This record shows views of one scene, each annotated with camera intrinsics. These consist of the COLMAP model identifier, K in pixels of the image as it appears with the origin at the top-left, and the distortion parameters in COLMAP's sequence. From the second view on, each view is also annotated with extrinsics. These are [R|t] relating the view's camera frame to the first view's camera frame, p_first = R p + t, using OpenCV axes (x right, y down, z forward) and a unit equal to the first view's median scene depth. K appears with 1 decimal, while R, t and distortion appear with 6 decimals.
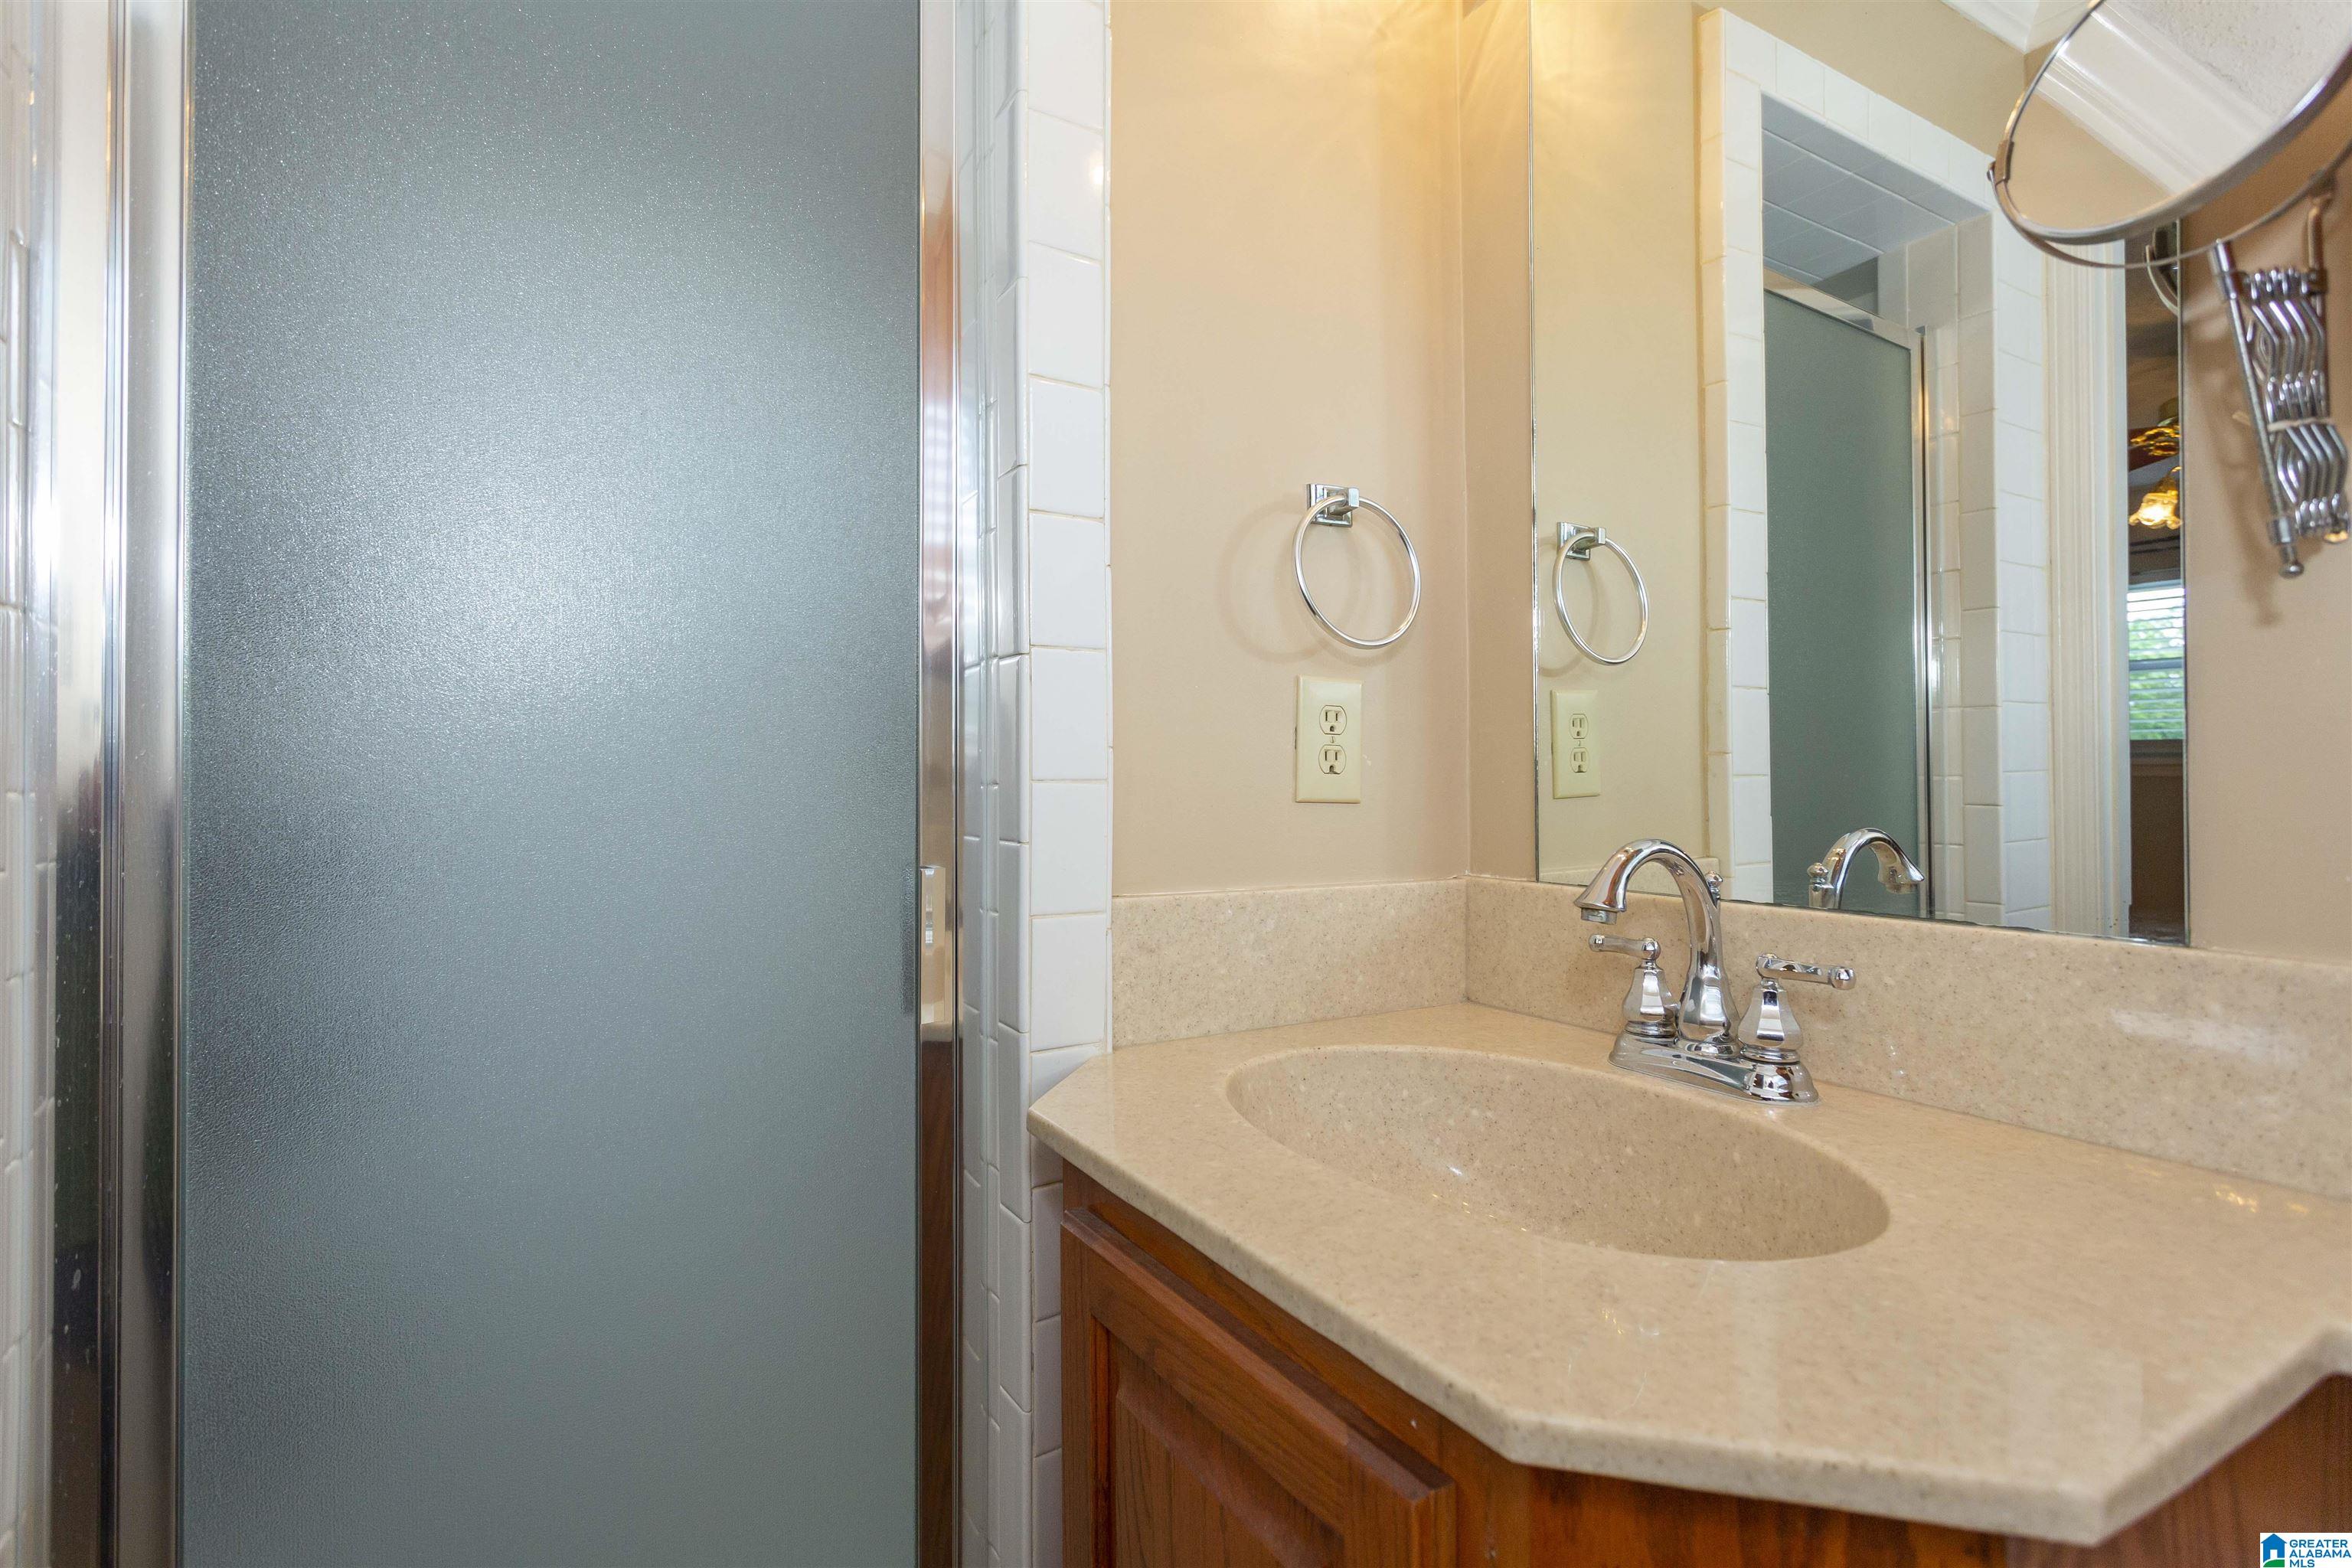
lens RADIAL K [[1132.4, 0, 1168.0], [0, 1132.4, 770.5], [0, 0, 1]] dist [0.001825, 0.003775]
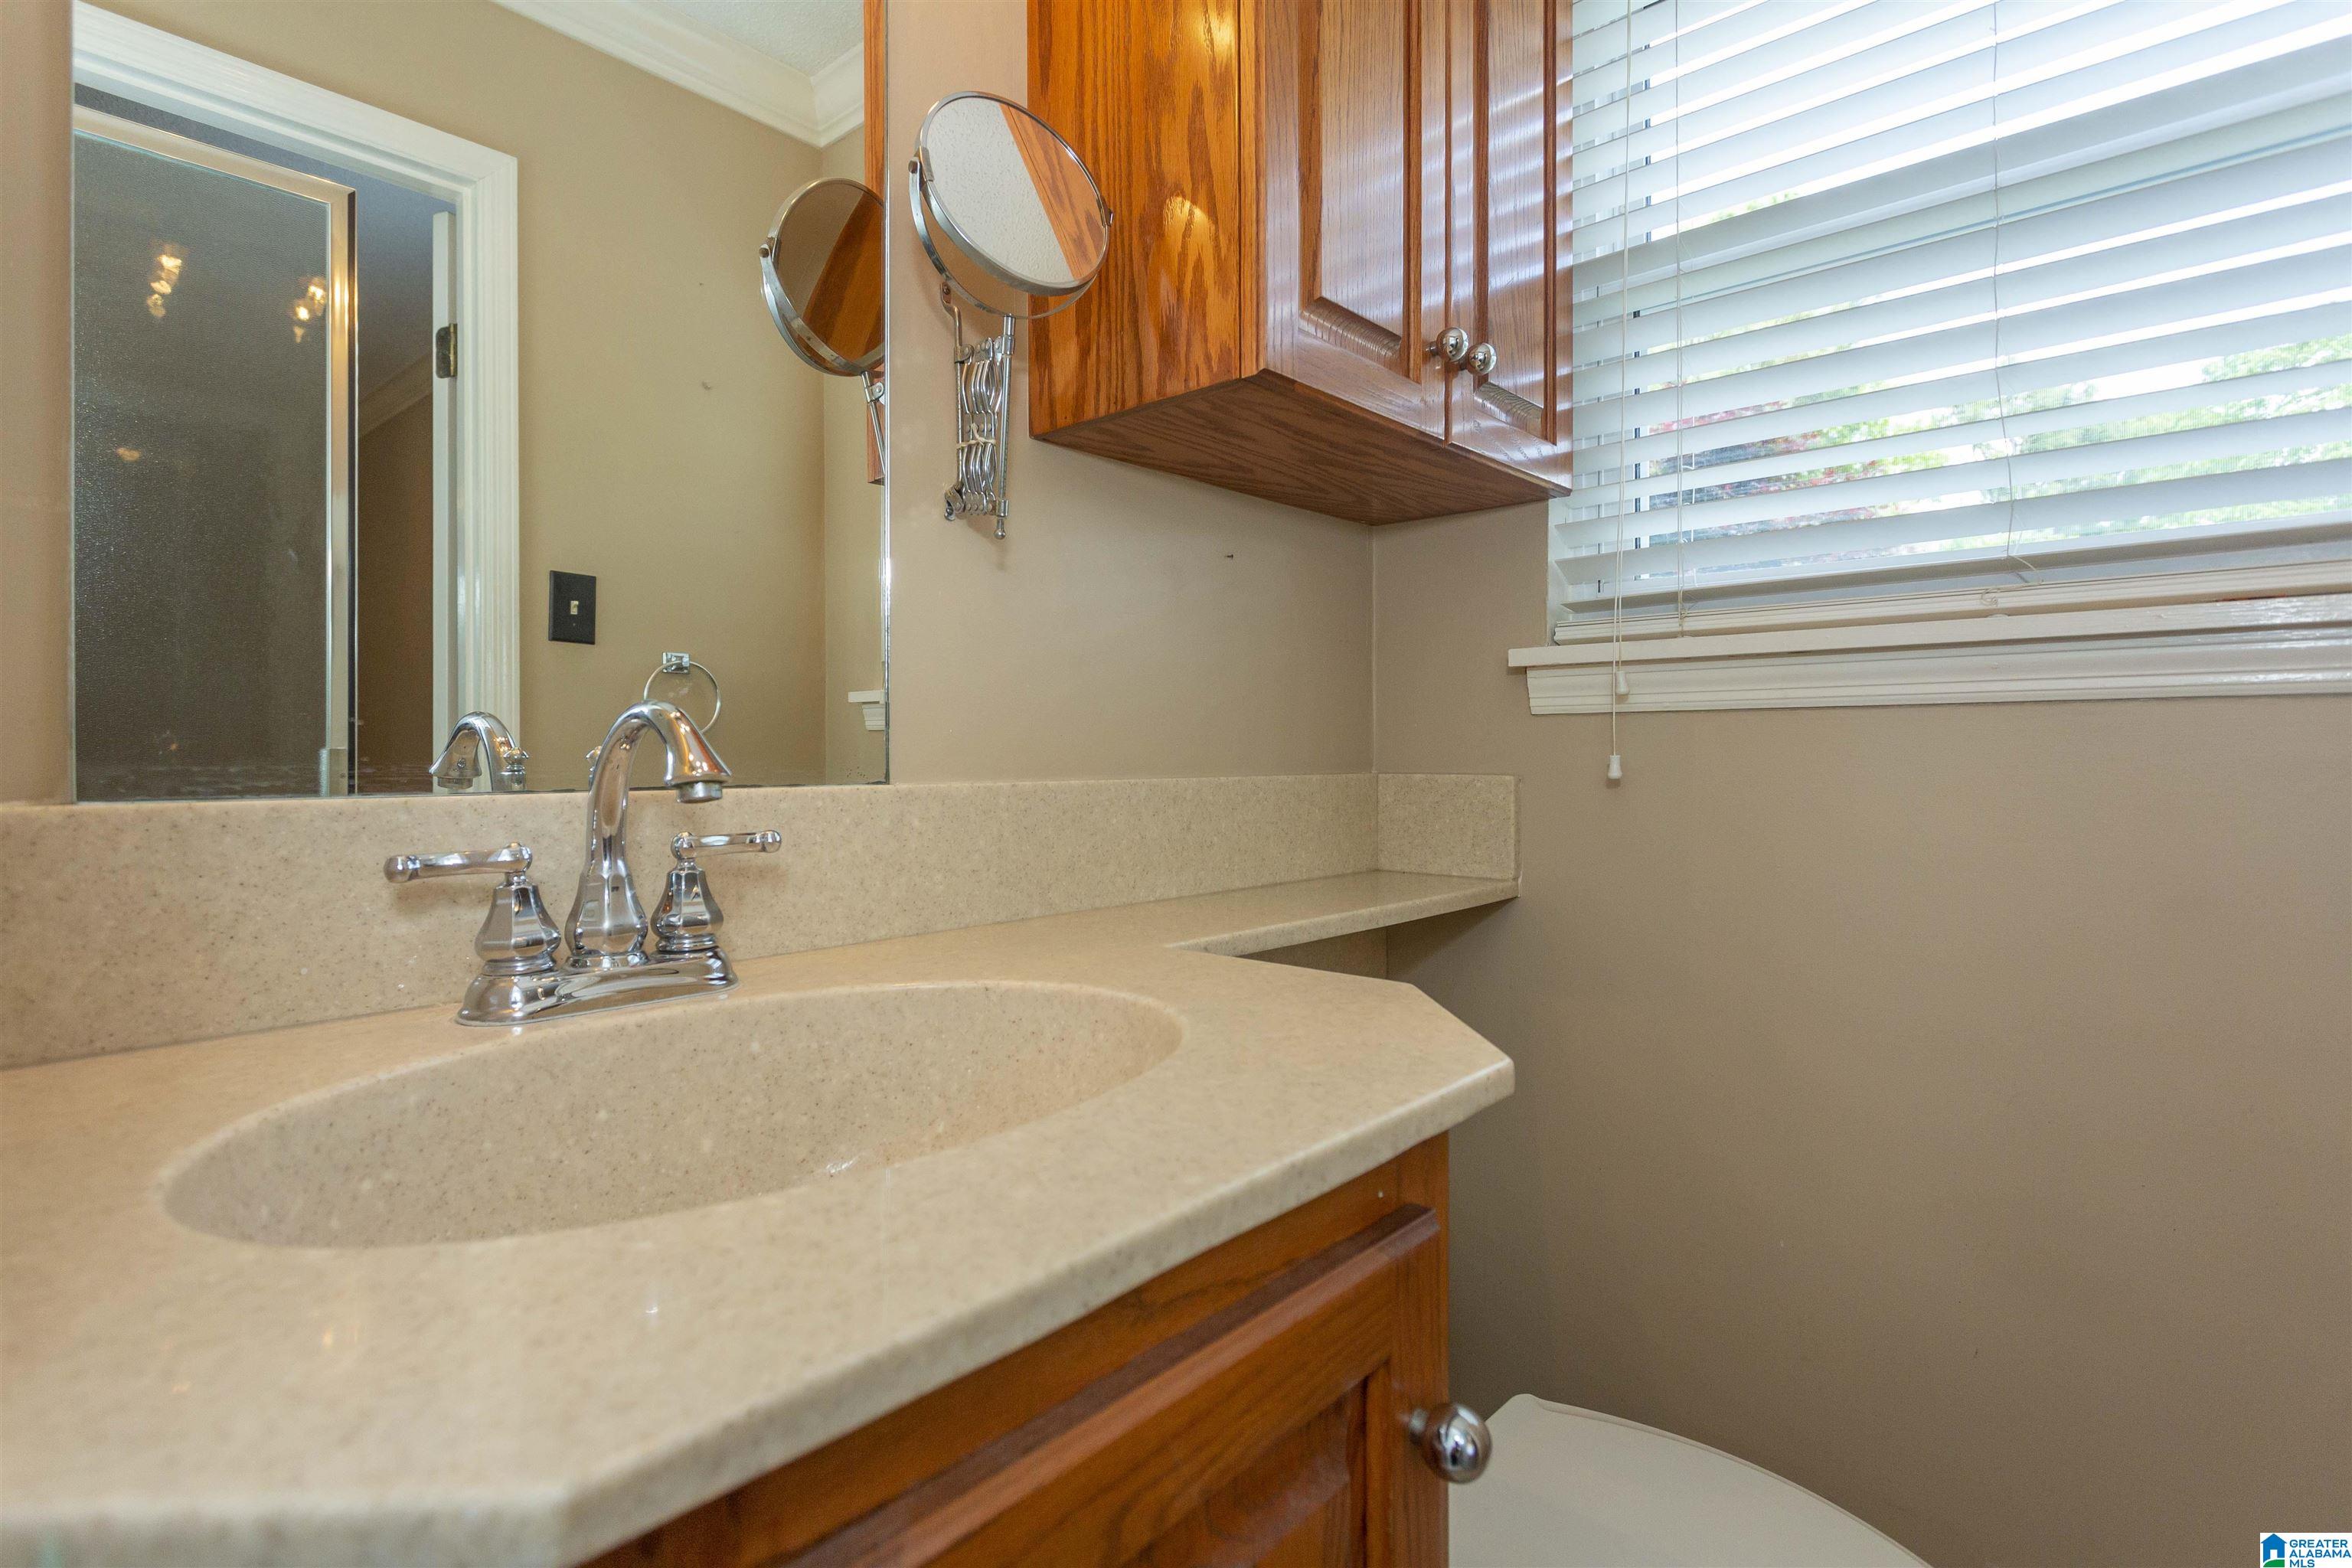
lens RADIAL K [[1132.4, 0, 1163.7], [0, 1132.4, 772.3], [0, 0, 1]] dist [0.001825, 0.003775]
pose [[-0.304137, -0.010429, 0.952571, -0.497851], [-0.004320, 0.999945, 0.009568, 0.118492], [-0.952618, -0.001205, -0.304165, 1.039568]]
